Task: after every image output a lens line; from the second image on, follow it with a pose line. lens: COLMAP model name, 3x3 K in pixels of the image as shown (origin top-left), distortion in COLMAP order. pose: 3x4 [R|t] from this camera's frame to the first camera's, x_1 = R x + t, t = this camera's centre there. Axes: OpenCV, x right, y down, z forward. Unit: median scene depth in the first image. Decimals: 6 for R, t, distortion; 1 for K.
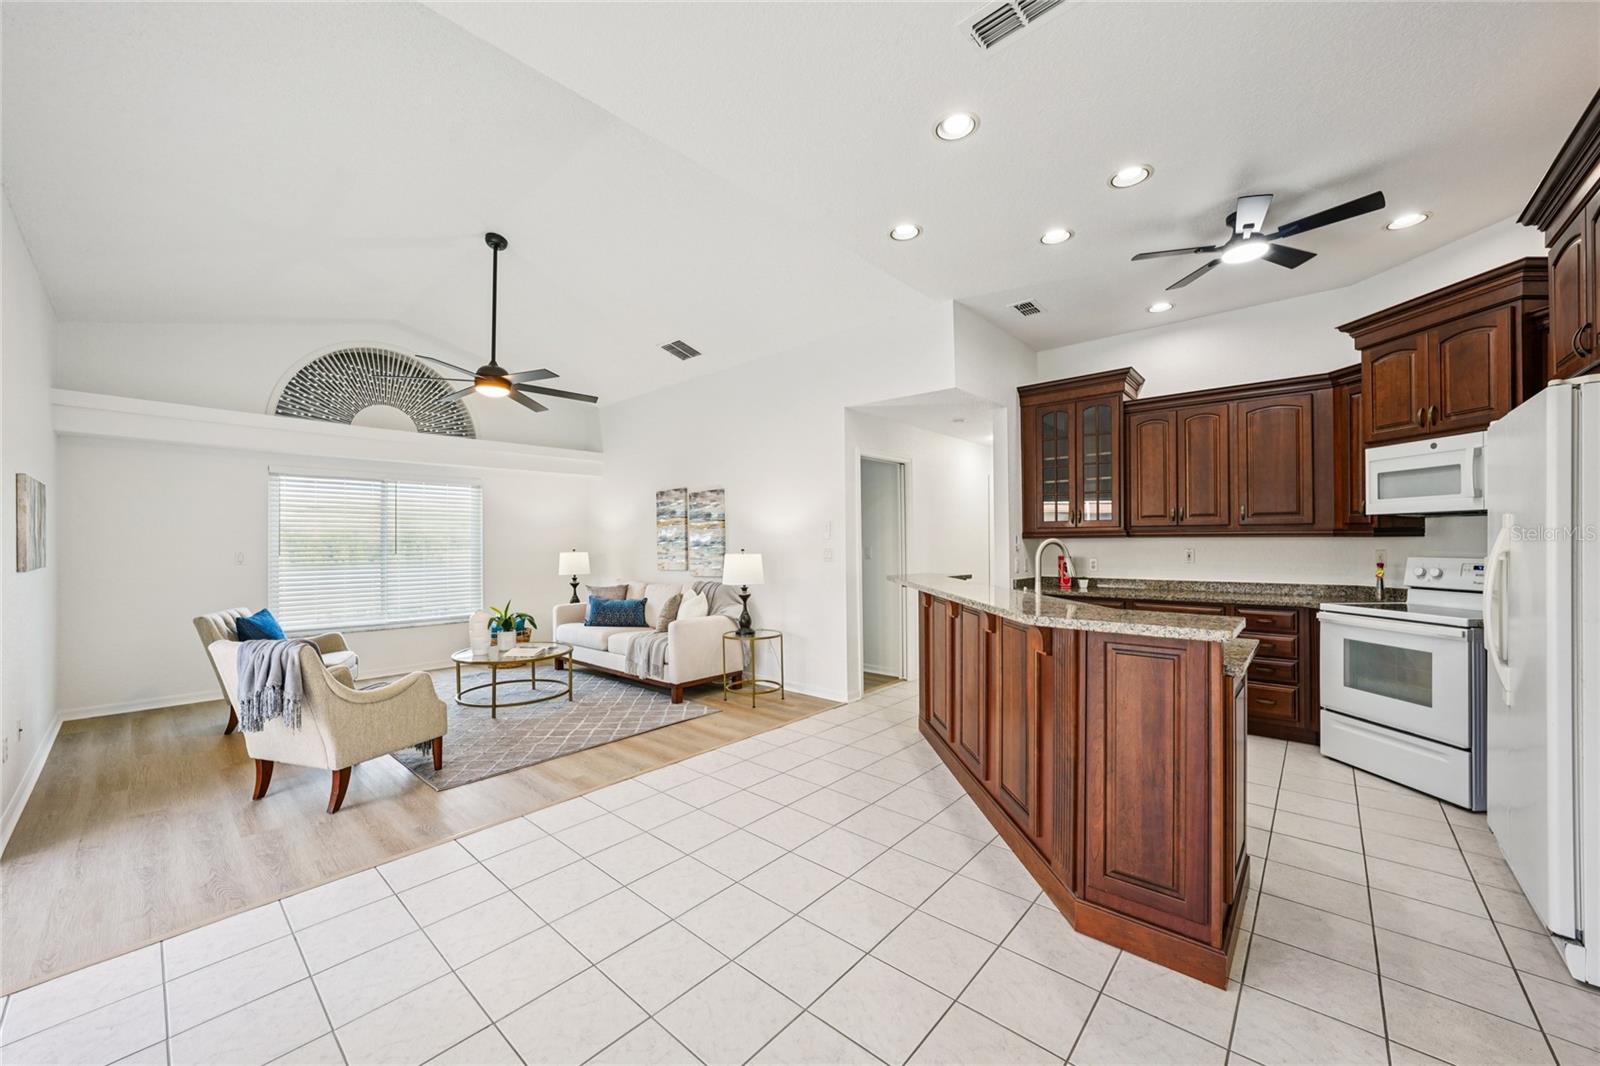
lens RADIAL K [[599.1, 0, 784.3], [0, 599.1, 537.5], [0, 0, 1]] dist [-0.000337, -0.000035]
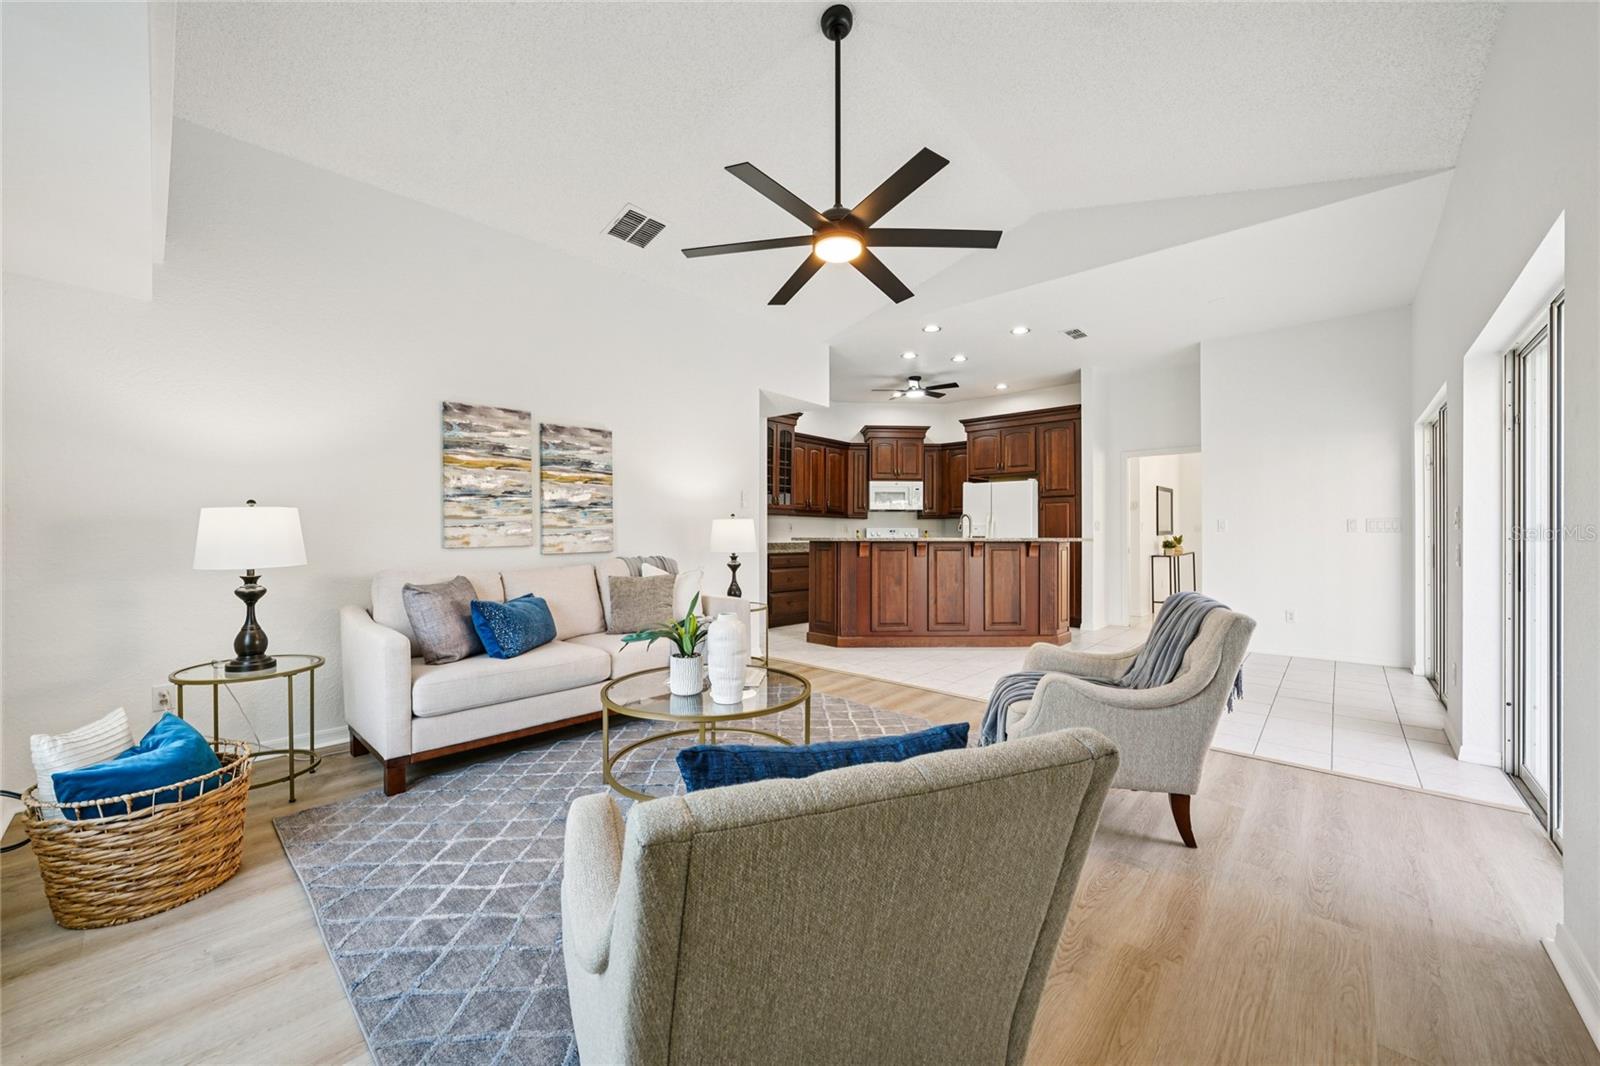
lens RADIAL K [[597.0, 0, 808.0], [0, 597.0, 529.3], [0, 0, 1]] dist [-0.000536, -0.000026]
pose [[-0.001914, 0.015411, 0.999879, -0.973077], [-0.007074, 0.999856, -0.015424, 0.056243], [-0.999973, -0.007102, -0.001805, 0.893562]]
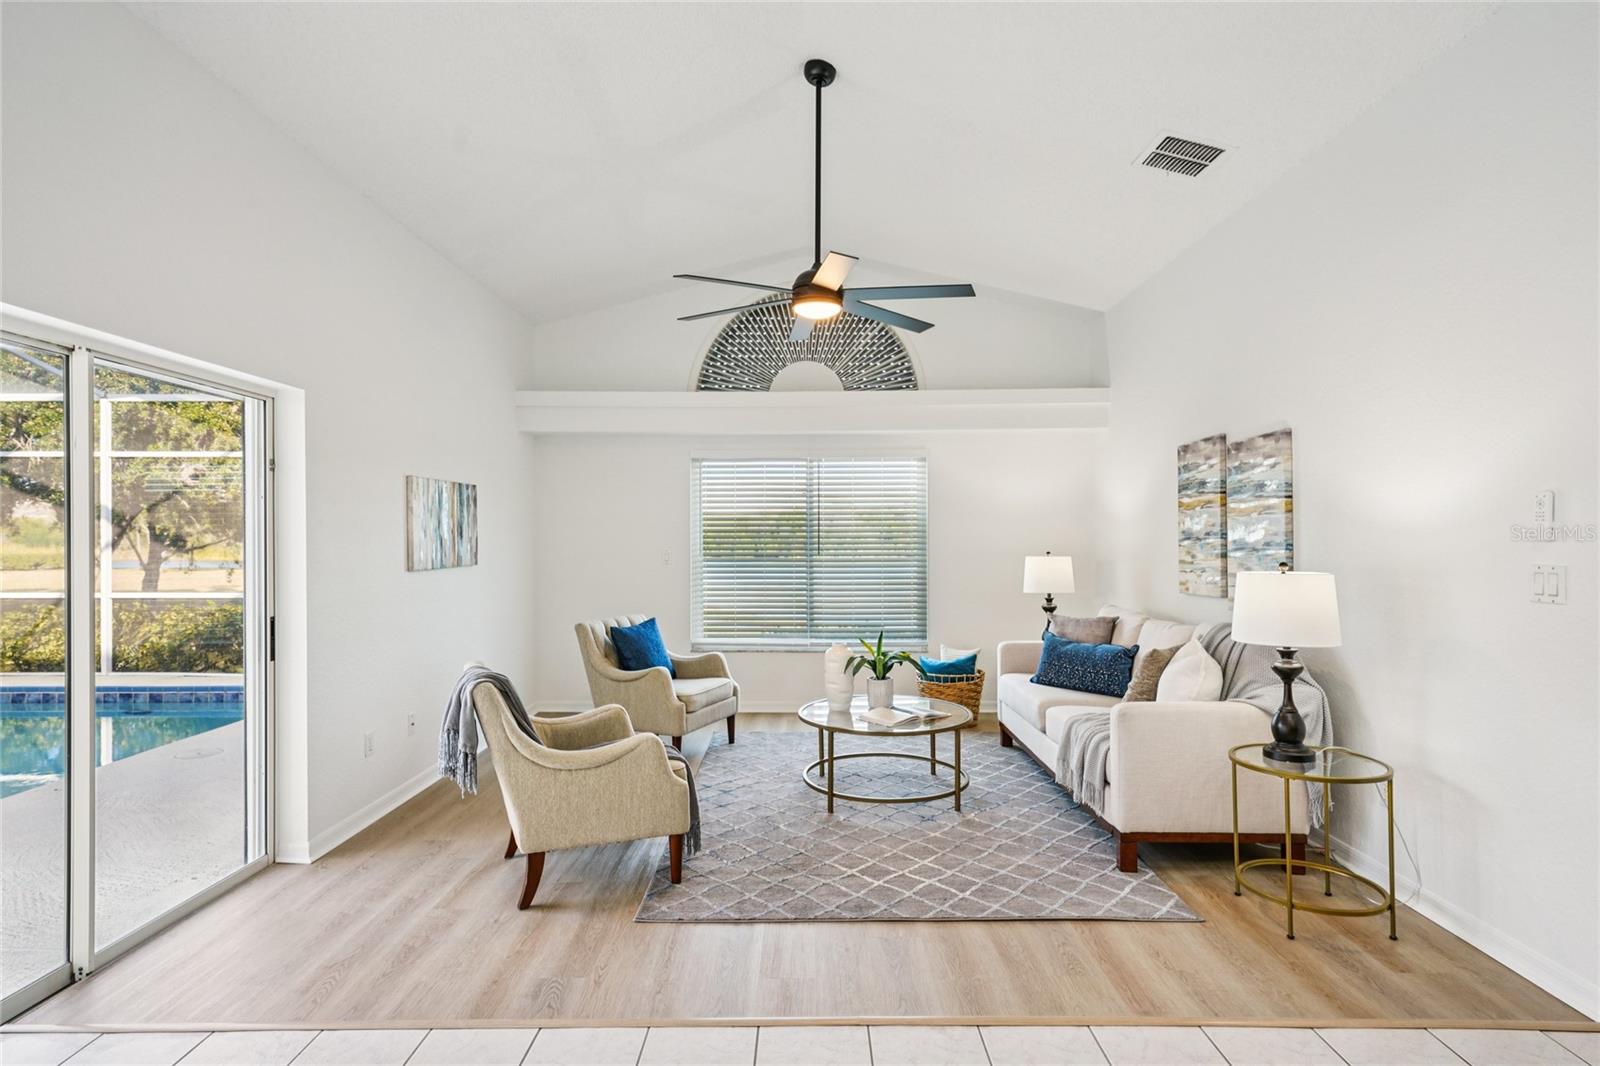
lens RADIAL K [[827.6, 0, 801.0], [0, 827.6, 538.1], [0, 0, 1]] dist [0.015618, -0.000133]
pose [[0.670795, 0.004699, -0.741628, 0.144963], [0.006165, 0.999910, 0.011912, -0.007313], [0.741617, -0.012563, 0.670706, 0.334756]]
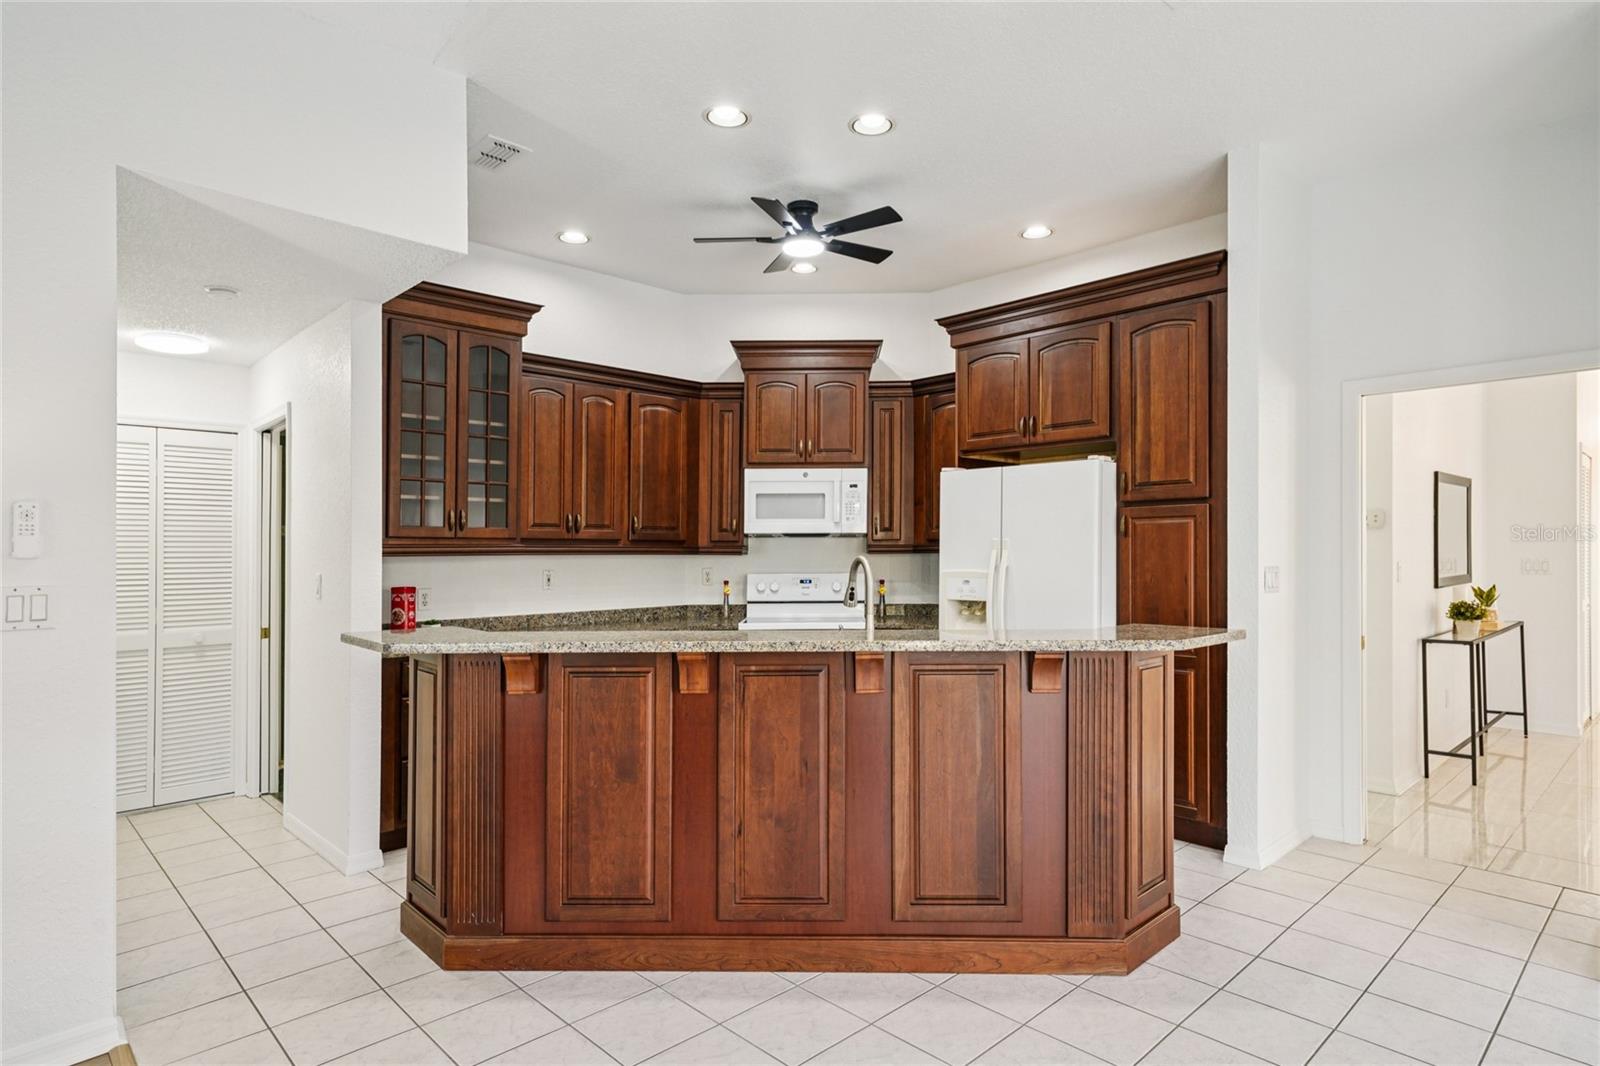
lens RADIAL K [[875.7, 0, 821.3], [0, 875.7, 558.4], [0, 0, 1]] dist [0.019258, -0.000021]
pose [[0.062050, 0.001295, 0.998072, -0.364846], [-0.000685, 0.999999, -0.001255, 0.004719], [-0.998073, -0.000606, 0.062051, 0.557582]]
